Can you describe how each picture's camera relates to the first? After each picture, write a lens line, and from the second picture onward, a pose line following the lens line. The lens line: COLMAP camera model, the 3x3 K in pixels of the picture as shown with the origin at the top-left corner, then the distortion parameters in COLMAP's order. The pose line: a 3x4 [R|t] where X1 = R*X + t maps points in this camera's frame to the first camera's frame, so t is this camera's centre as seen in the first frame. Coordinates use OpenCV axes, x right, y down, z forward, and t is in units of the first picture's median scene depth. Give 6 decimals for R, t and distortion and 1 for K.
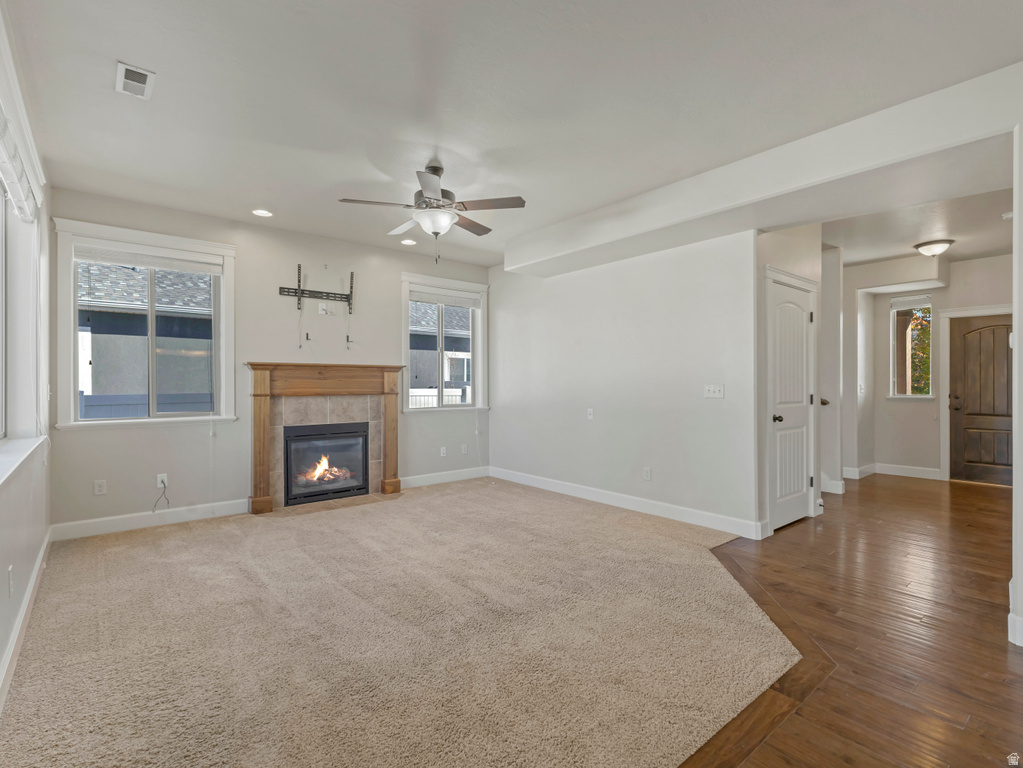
lens RADIAL K [[504.3, 0, 508.9], [0, 504.3, 379.3], [0, 0, 1]] dist [0.007055, 0.000373]
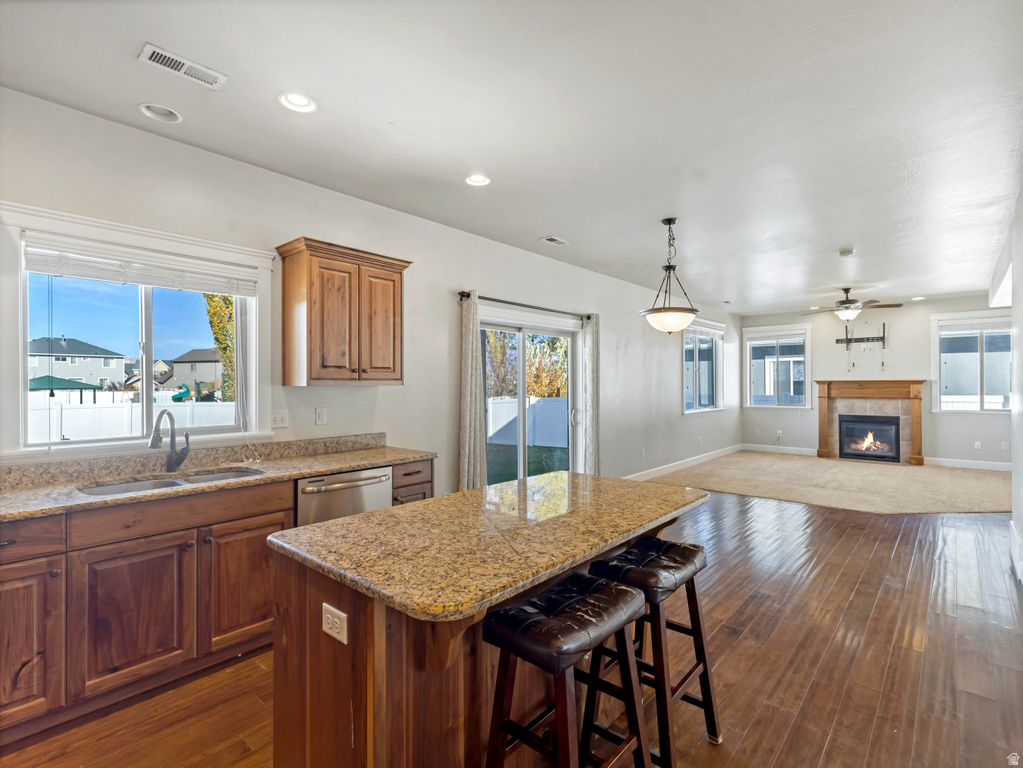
lens RADIAL K [[504.3, 0, 507.9], [0, 504.3, 383.7], [0, 0, 1]] dist [0.007055, 0.000373]
pose [[0.150658, 0.000317, -0.988586, 1.137255], [0.011749, 0.999929, 0.002112, -0.035501], [0.988516, -0.011934, 0.150644, -0.449274]]
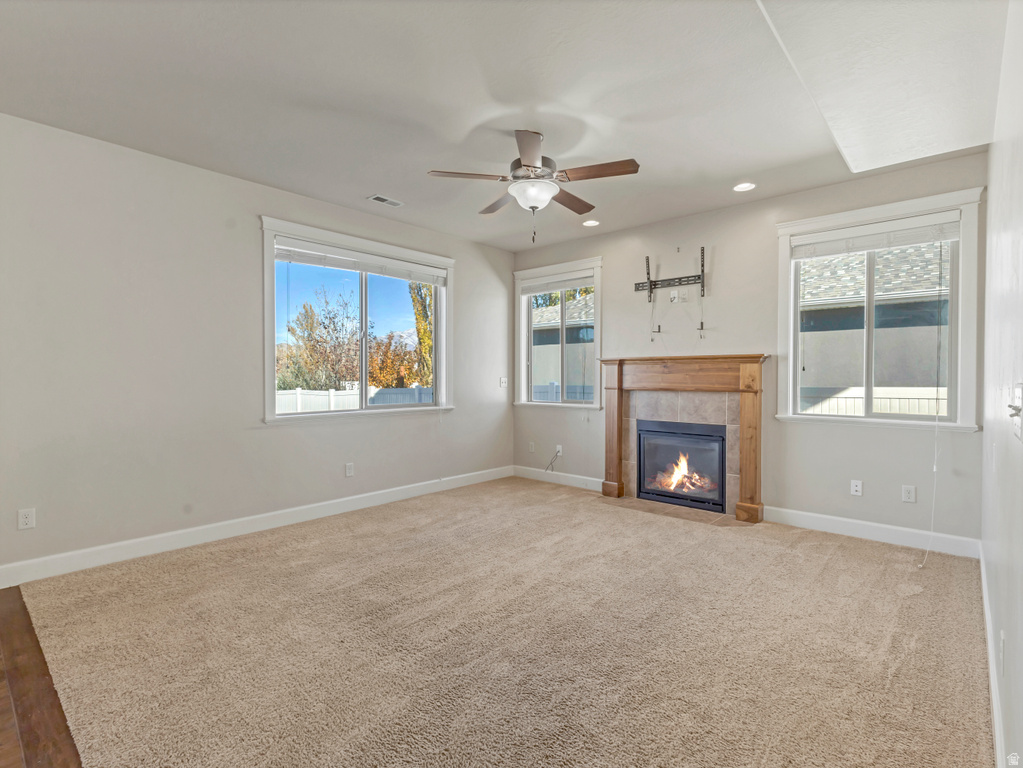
lens RADIAL K [[504.3, 0, 511.3], [0, 504.3, 382.7], [0, 0, 1]] dist [0.007055, 0.000373]
pose [[0.148781, 0.015101, -0.988755, 0.496821], [0.005517, 0.999855, 0.016101, 0.000931], [0.988855, -0.007850, 0.148677, 0.563997]]
